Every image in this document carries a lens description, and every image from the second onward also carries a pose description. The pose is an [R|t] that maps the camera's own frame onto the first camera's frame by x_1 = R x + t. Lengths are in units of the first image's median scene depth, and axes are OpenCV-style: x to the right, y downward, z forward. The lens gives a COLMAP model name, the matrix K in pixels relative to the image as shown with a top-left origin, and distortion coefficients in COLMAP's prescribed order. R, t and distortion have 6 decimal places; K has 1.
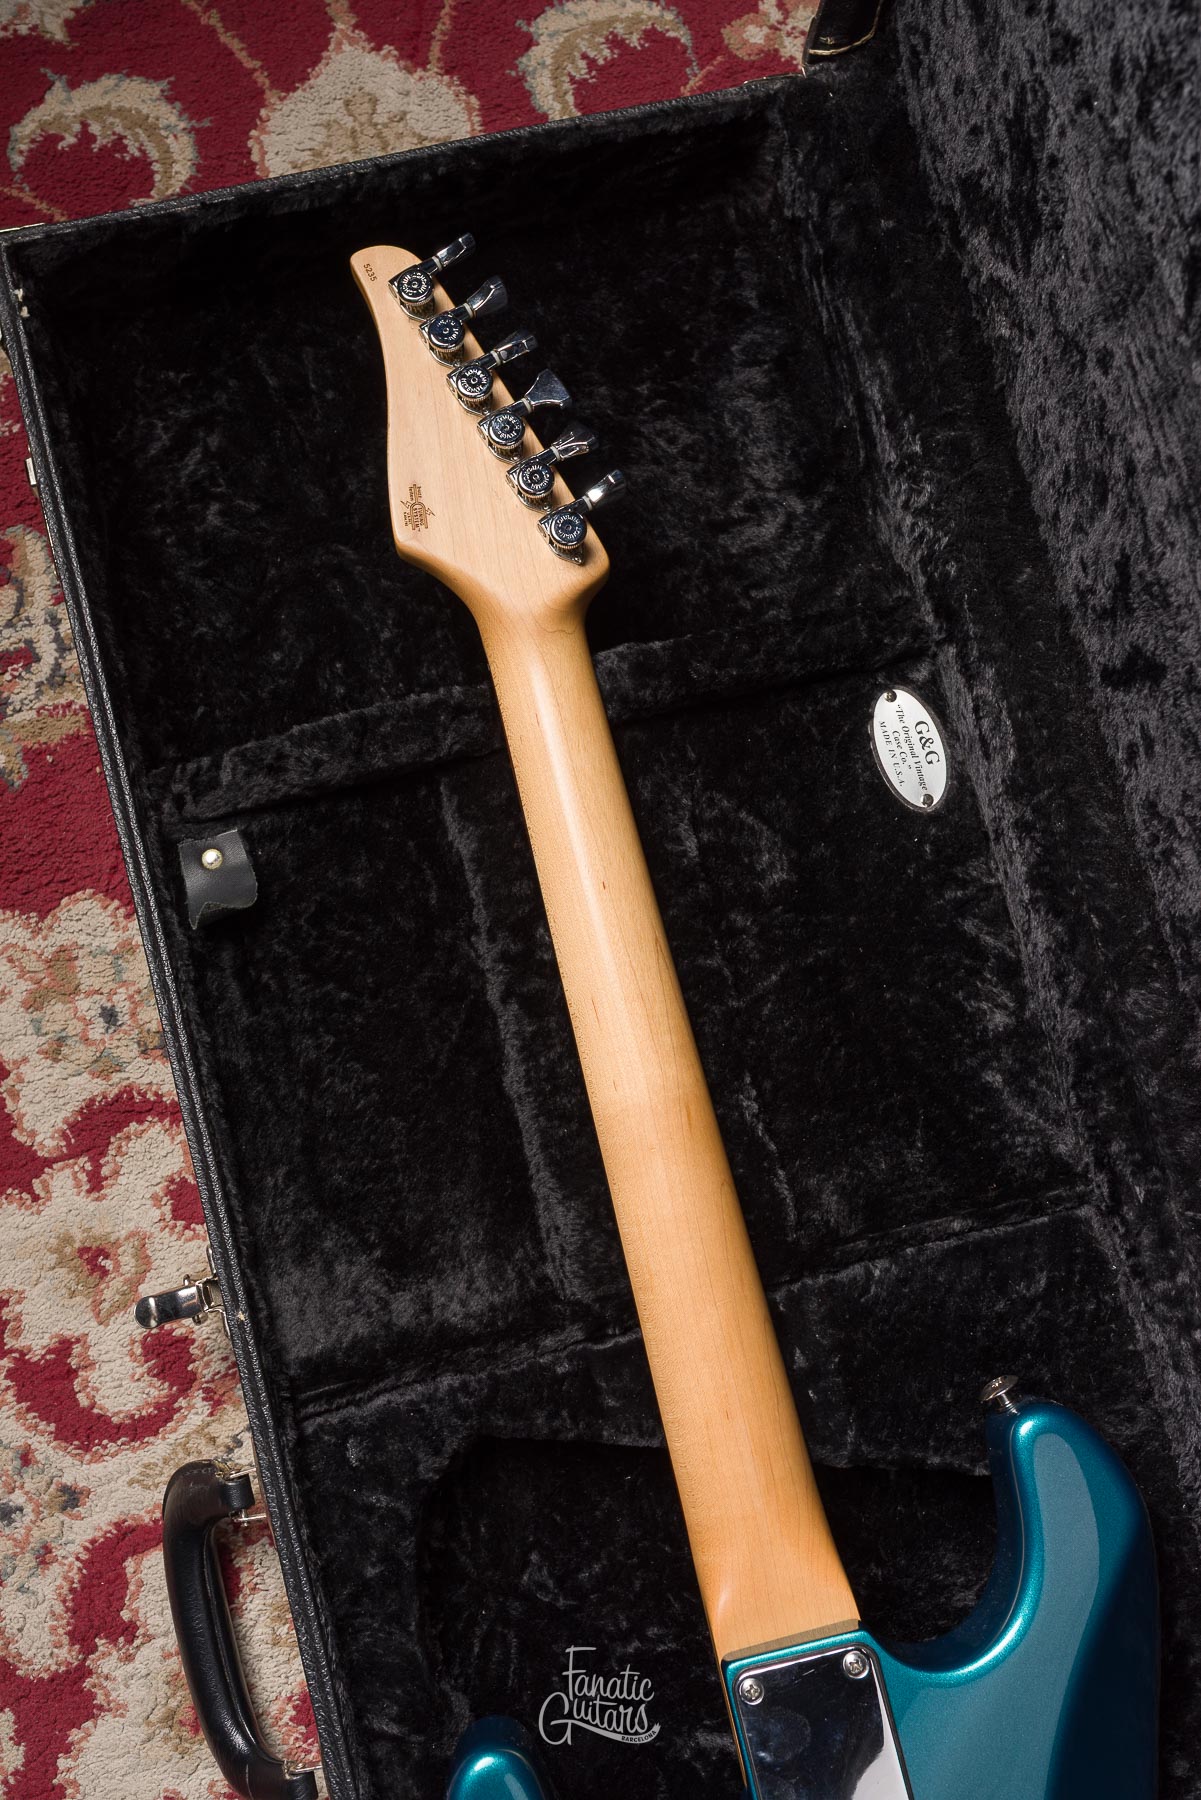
lens RADIAL K [[1734.1, 0, 594.2], [0, 1734.1, 899.8], [0, 0, 1]] dist [0.001501, 0.000000]
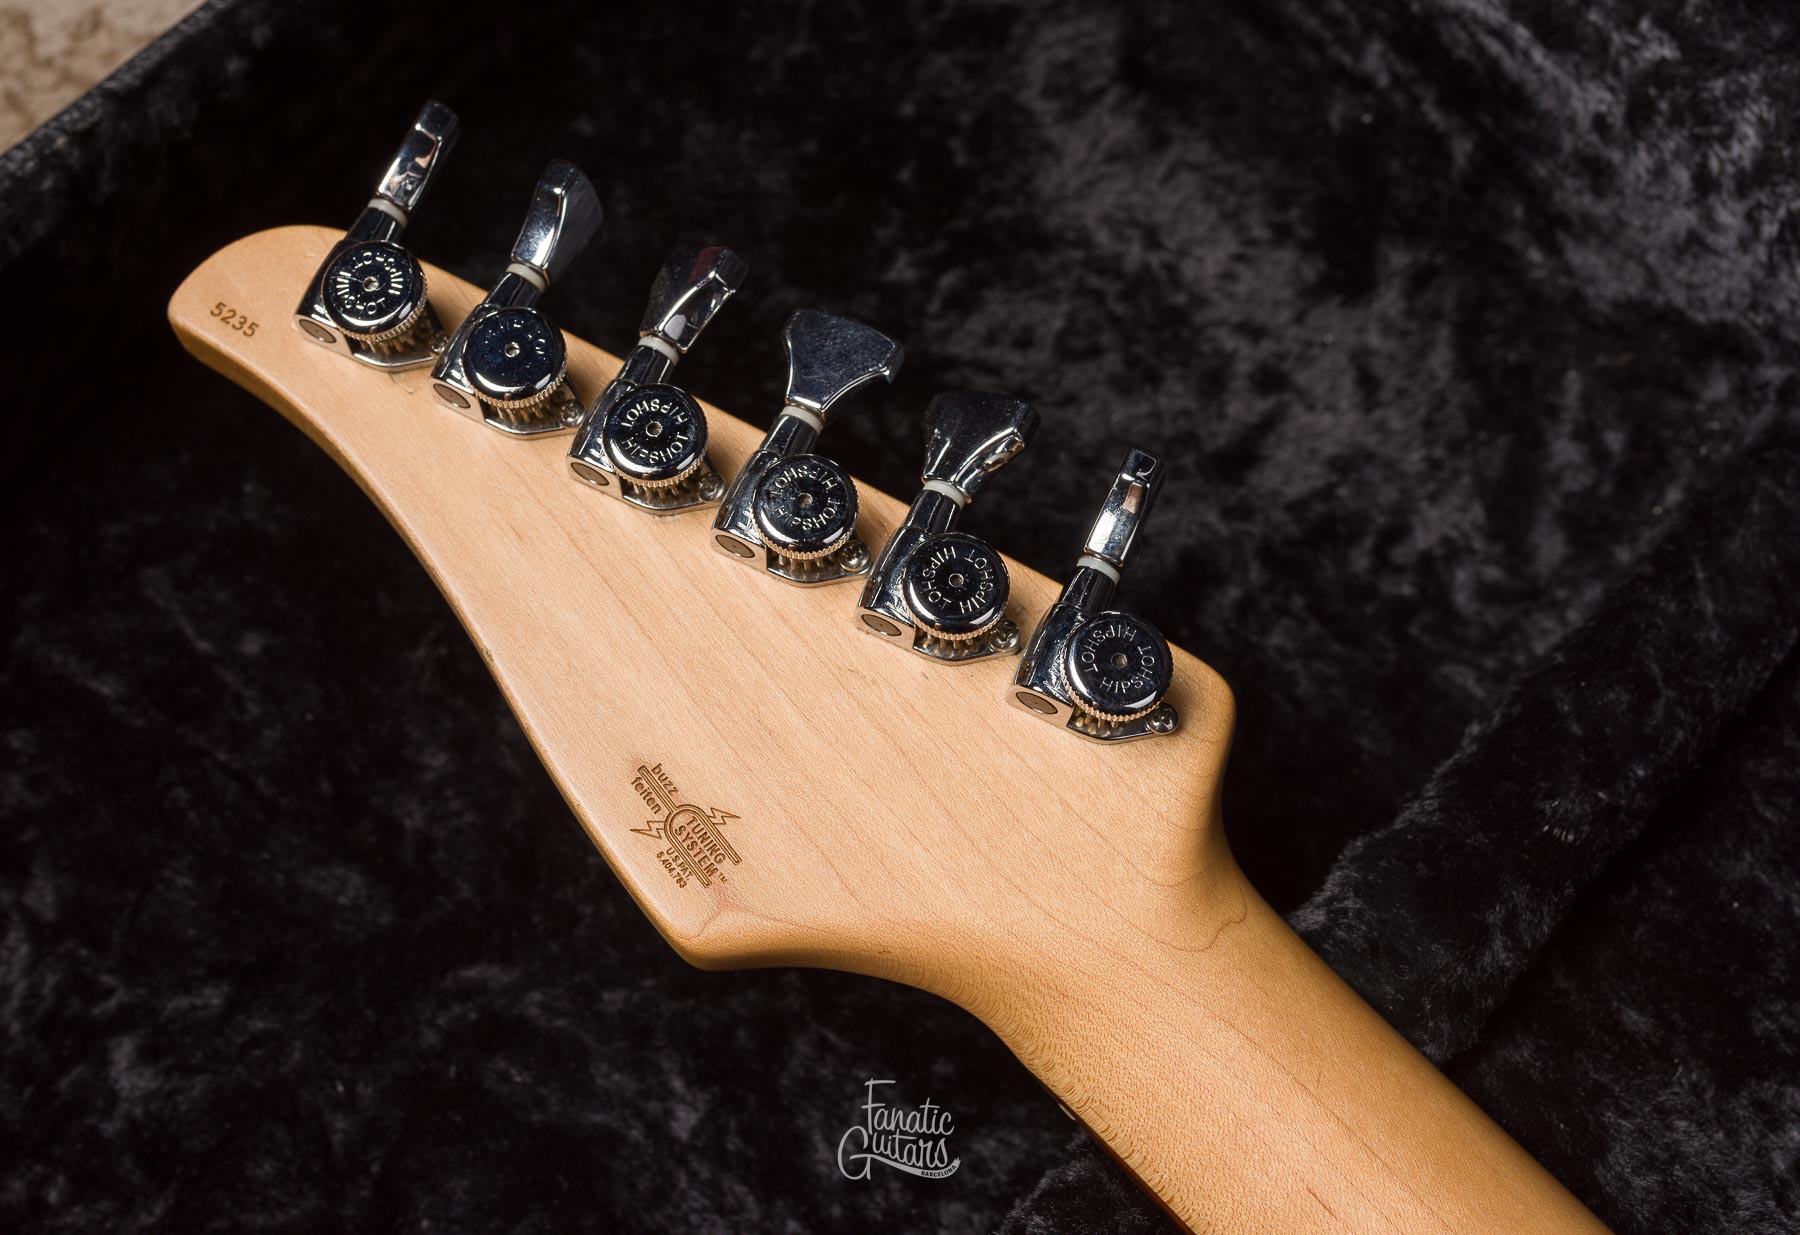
lens RADIAL K [[2075.8, 0, 746.1], [0, 2075.8, 534.7], [0, 0, 1]] dist [0.004947, 0.000000]
pose [[0.865298, -0.484261, 0.129427, -0.111443], [0.499814, 0.853134, -0.149492, -0.198129], [-0.038025, 0.194044, 0.980256, 0.559631]]
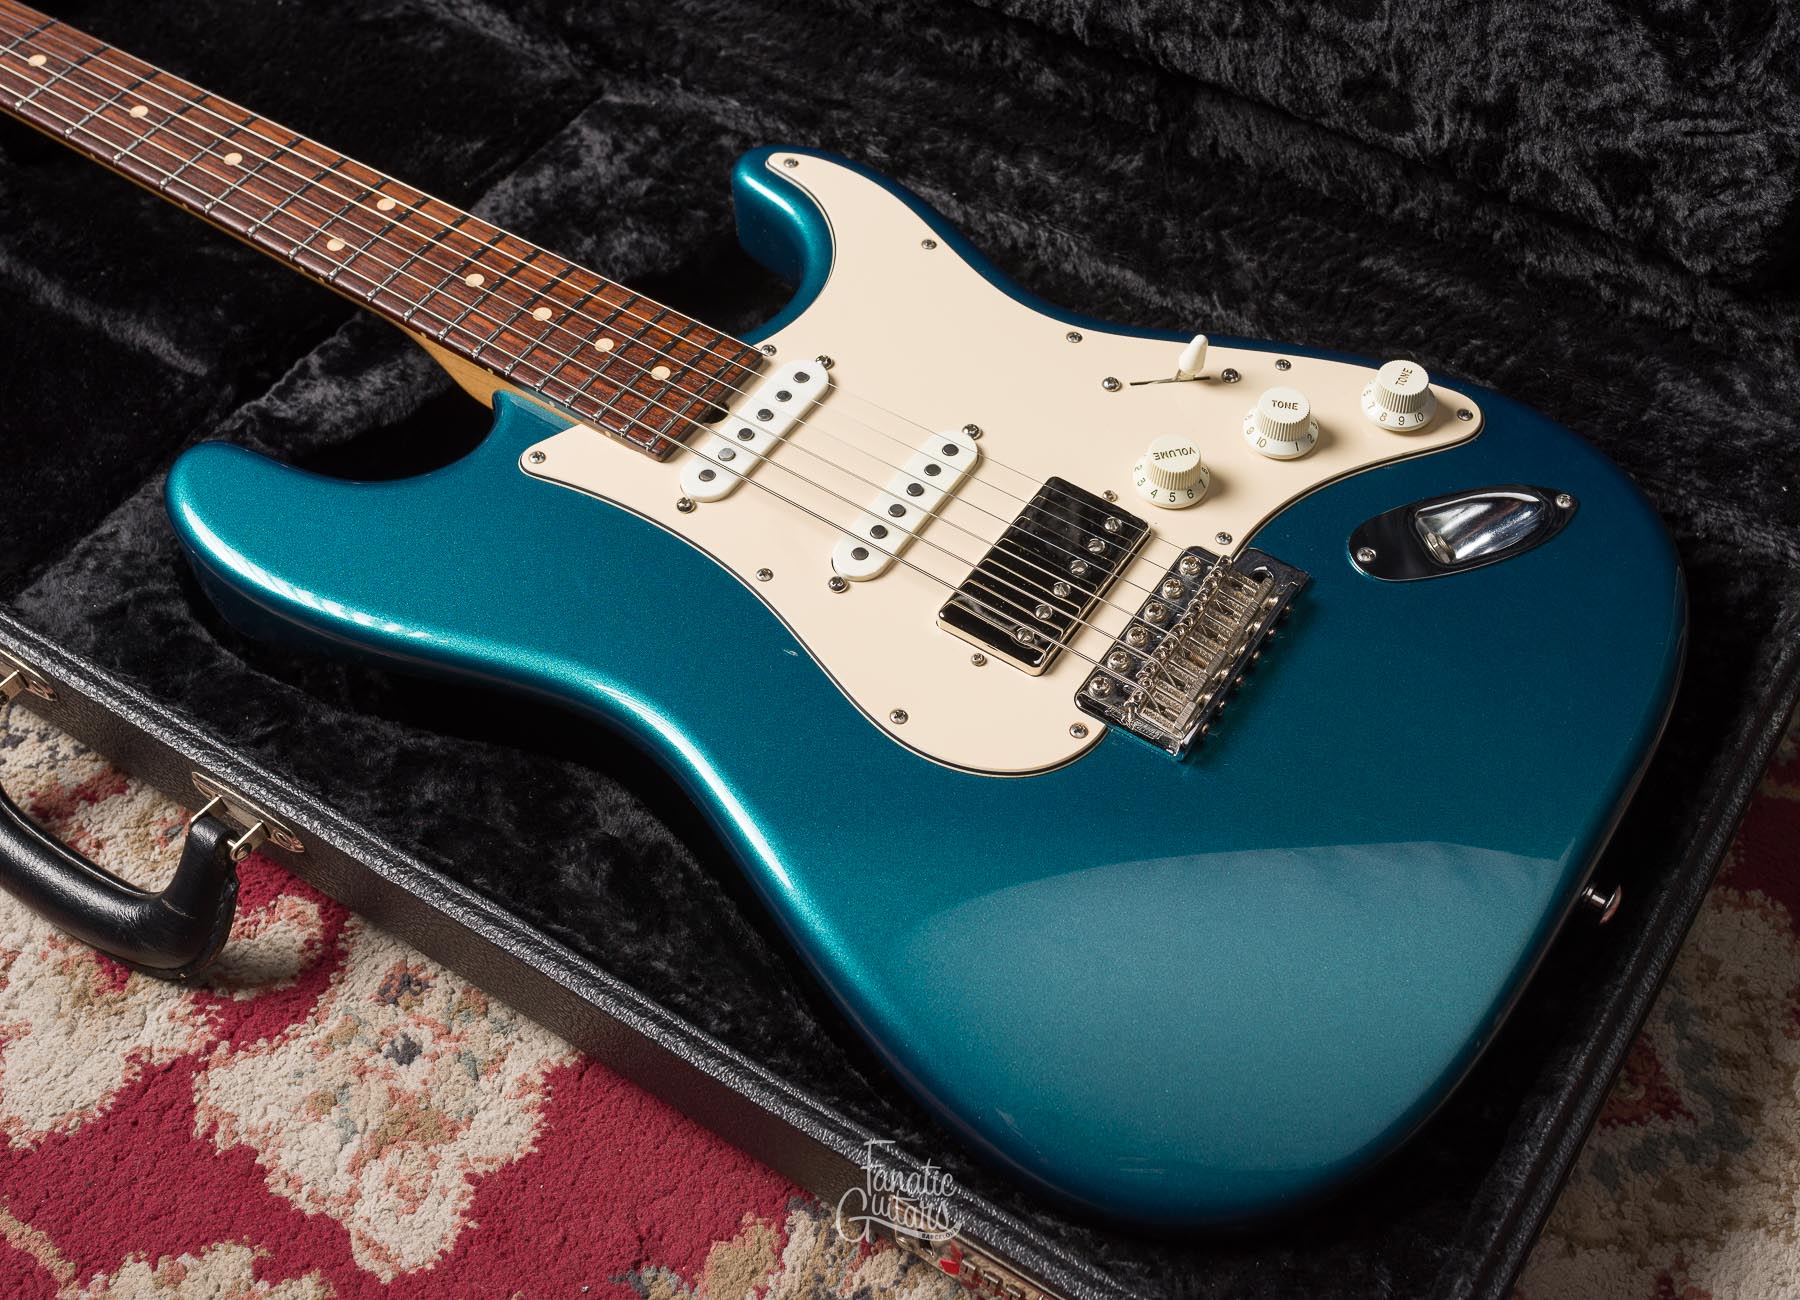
lens RADIAL K [[2055.5, 0, 1012.7], [0, 2055.5, 624.0], [0, 0, 1]] dist [-0.002778, 0.000000]
pose [[0.724197, -0.582576, 0.368977, -0.175441], [0.687038, 0.655558, -0.313405, 0.914789], [-0.059304, 0.480468, 0.875005, 0.053268]]
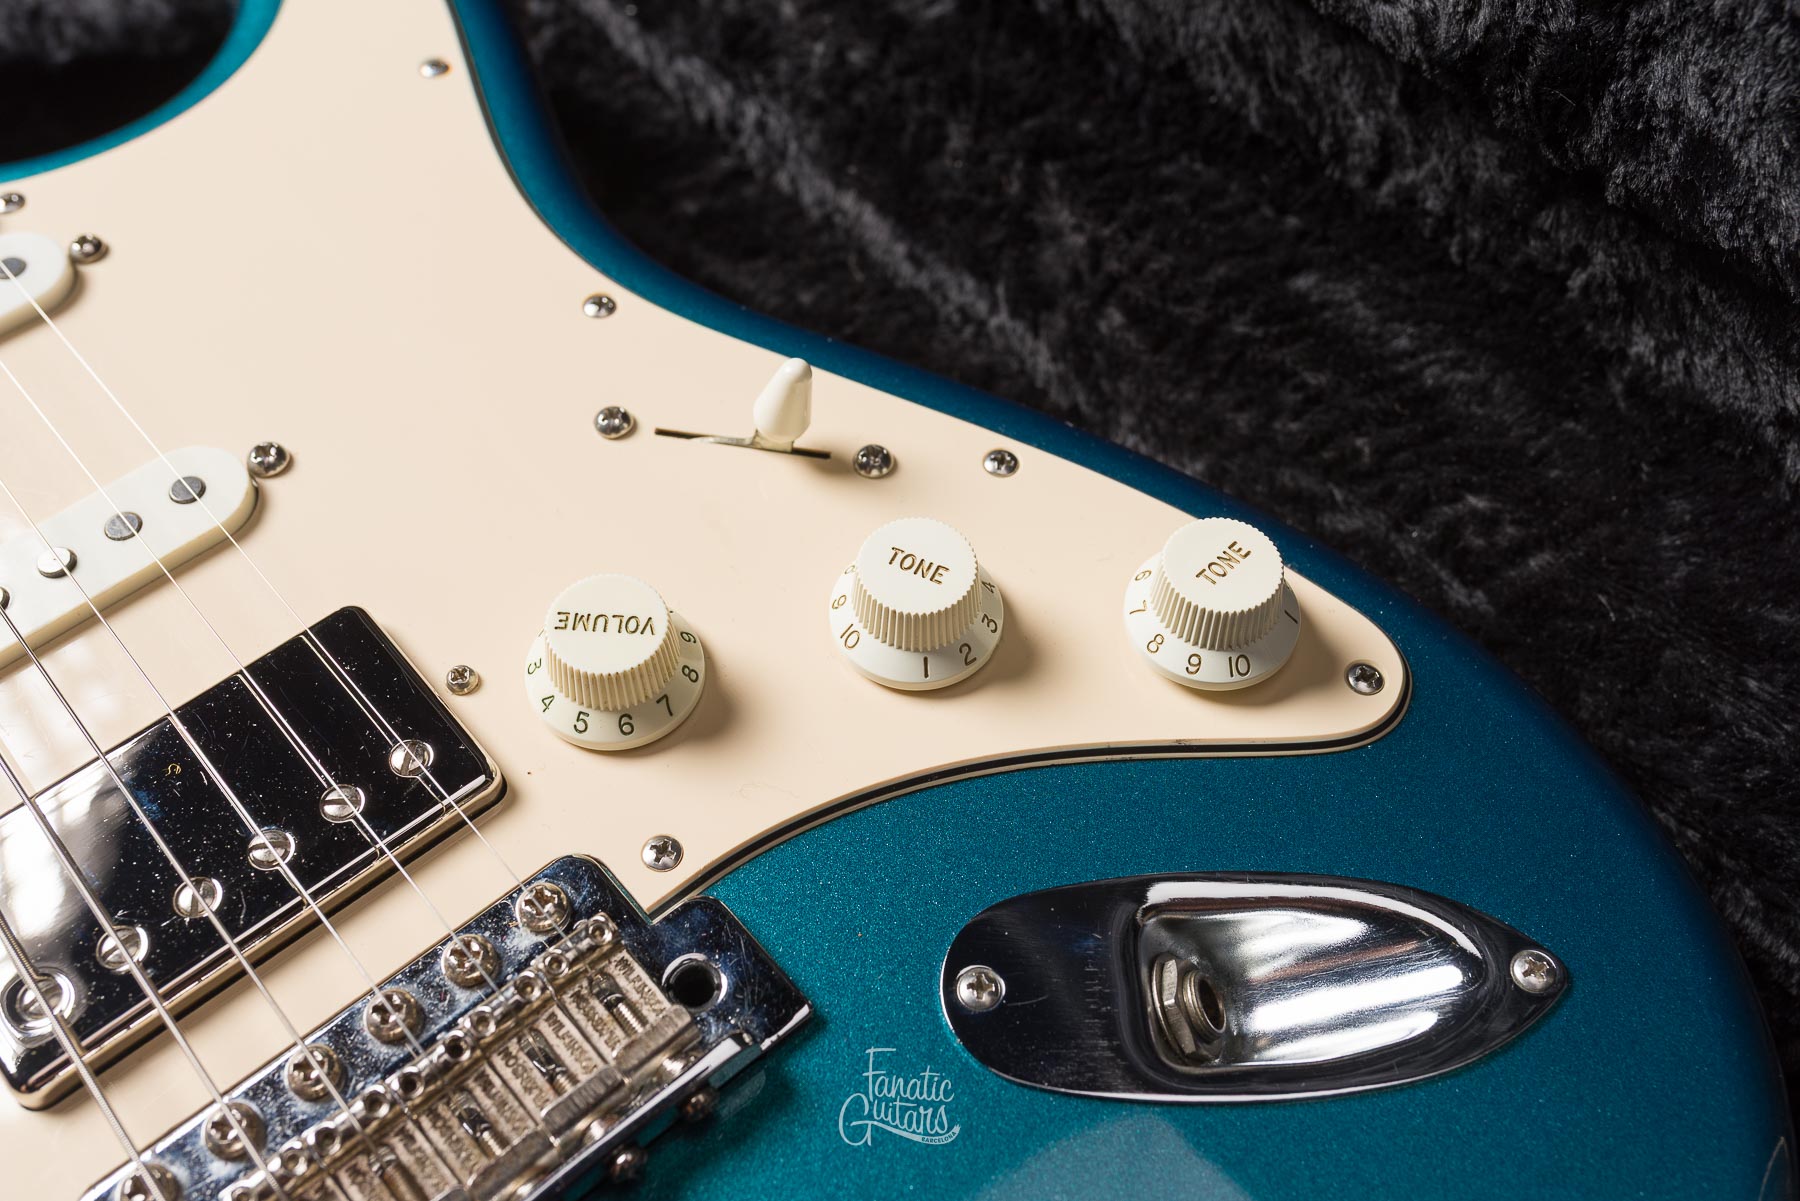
lens RADIAL K [[1808.5, 0, 895.7], [0, 1808.5, 602.6], [0, 0, 1]] dist [0.003585, 0.000000]
pose [[0.894233, -0.401310, 0.198235, 0.235577], [0.447576, 0.806337, -0.386647, 0.781228], [-0.004679, 0.434478, 0.900670, 0.500679]]
